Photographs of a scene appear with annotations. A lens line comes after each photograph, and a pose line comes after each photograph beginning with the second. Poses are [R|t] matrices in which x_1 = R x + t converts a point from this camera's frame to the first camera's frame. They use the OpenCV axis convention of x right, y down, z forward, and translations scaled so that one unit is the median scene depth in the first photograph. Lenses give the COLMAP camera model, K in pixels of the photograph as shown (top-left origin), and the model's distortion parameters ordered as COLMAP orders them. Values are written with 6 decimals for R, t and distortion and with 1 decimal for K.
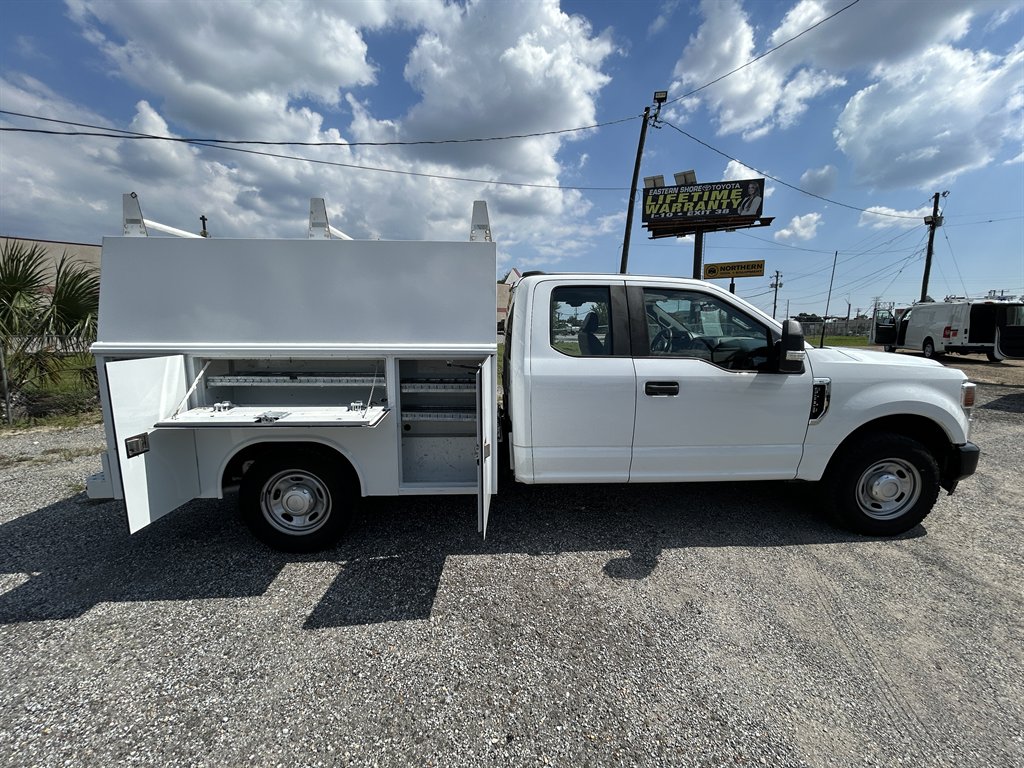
lens RADIAL K [[408.3, 0, 509.9], [0, 408.3, 382.8], [0, 0, 1]] dist [0.000818, 0.000396]
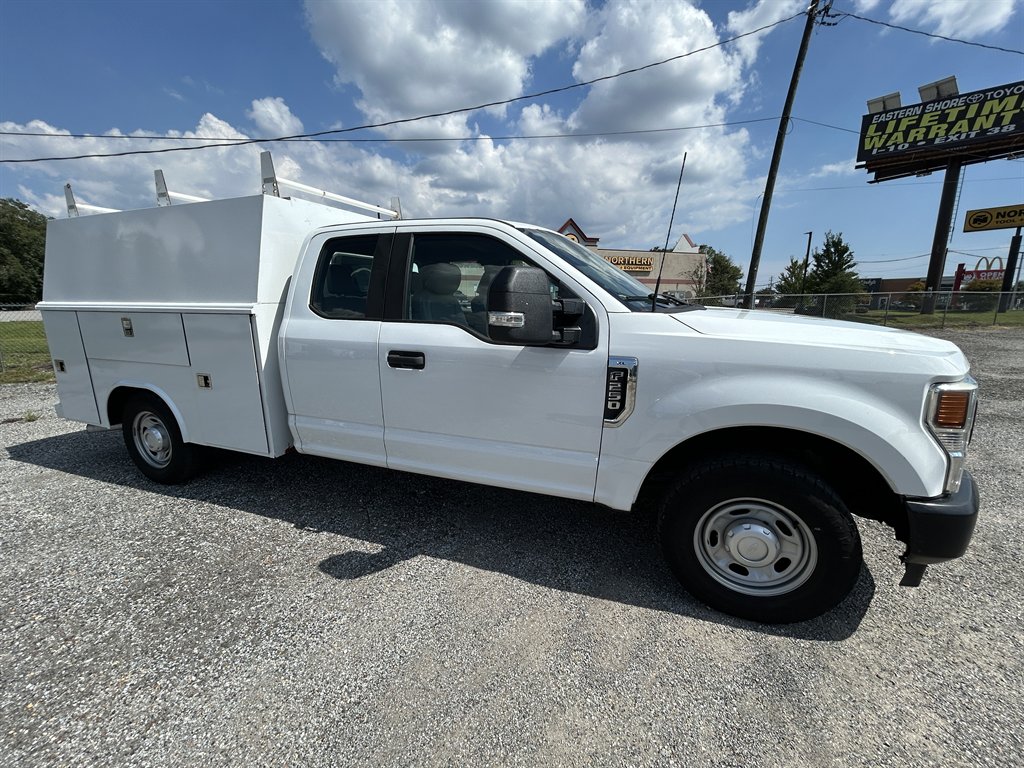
lens RADIAL K [[406.7, 0, 513.6], [0, 406.7, 380.0], [0, 0, 1]] dist [0.000381, 0.000719]
pose [[0.917948, 0.072757, -0.389972, 0.849327], [-0.050993, 0.996523, 0.065890, -0.008770], [0.393411, -0.040598, 0.918466, 0.328930]]
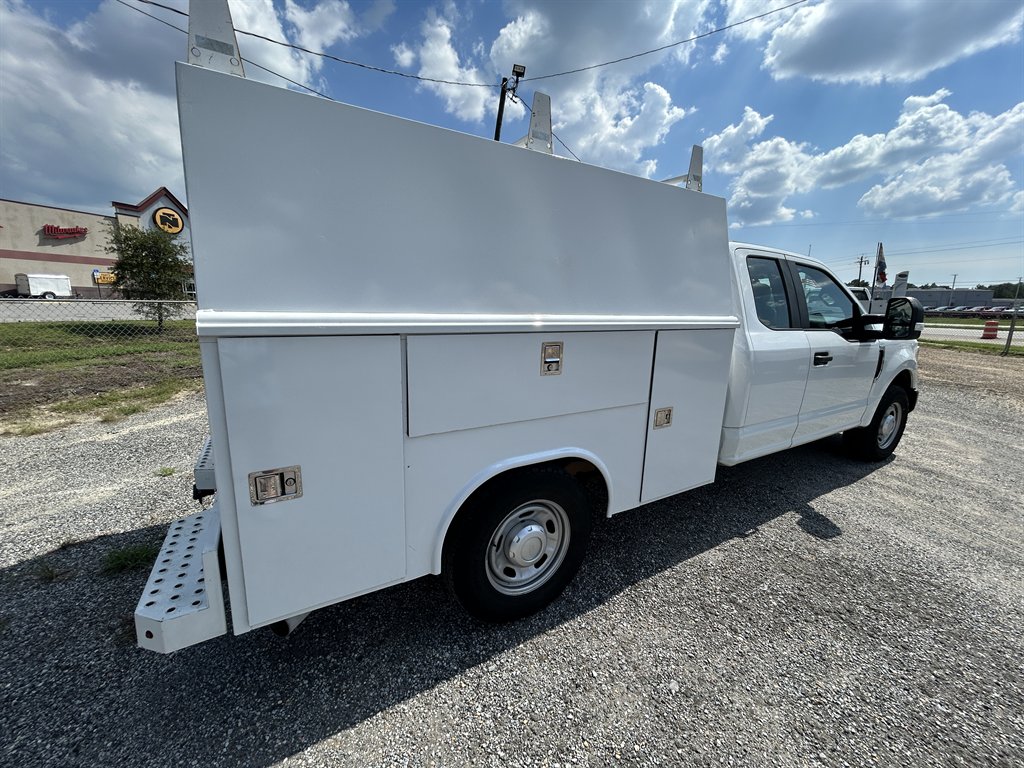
lens RADIAL K [[411.3, 0, 512.0], [0, 411.3, 384.0], [0, 0, 1]] dist [0.002056, 0.000209]
pose [[0.885014, -0.072890, 0.459822, -0.823886], [0.044754, 0.996414, 0.071810, -0.032615], [-0.463408, -0.042974, 0.885103, 0.394519]]
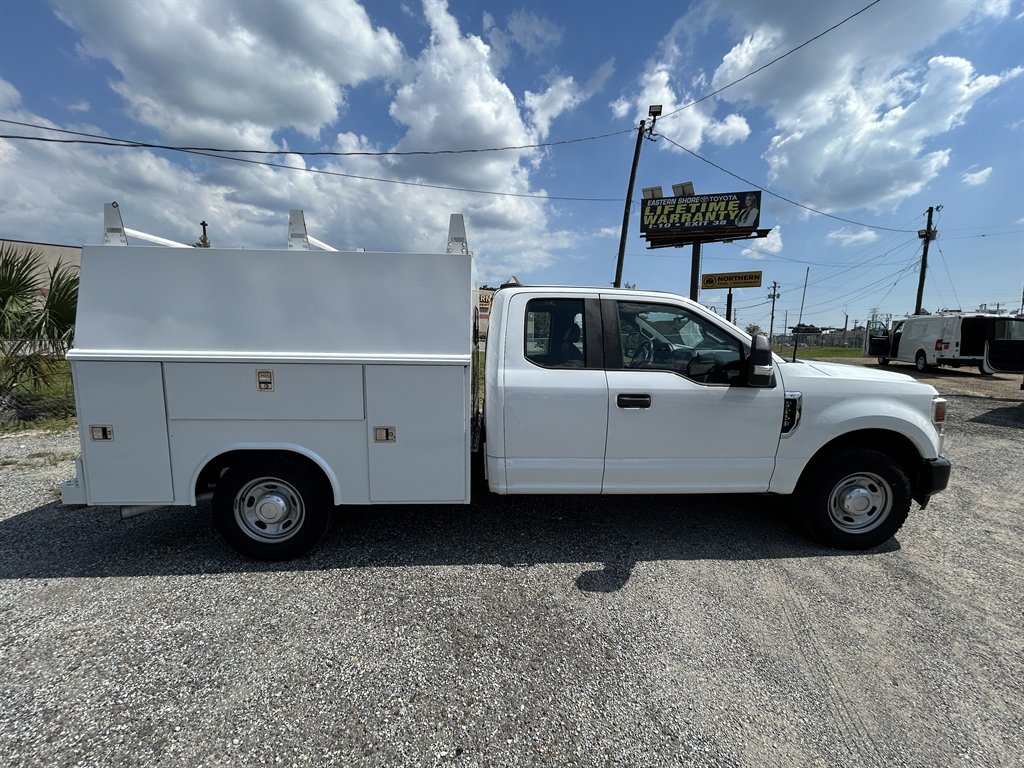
lens RADIAL K [[407.4, 0, 510.0], [0, 407.4, 383.5], [0, 0, 1]] dist [-0.000063, 0.000530]
pose [[0.999938, 0.011015, 0.001456, 0.060988], [-0.010992, 0.999824, -0.015185, -0.009607], [-0.001623, 0.015168, 0.999884, -0.007198]]
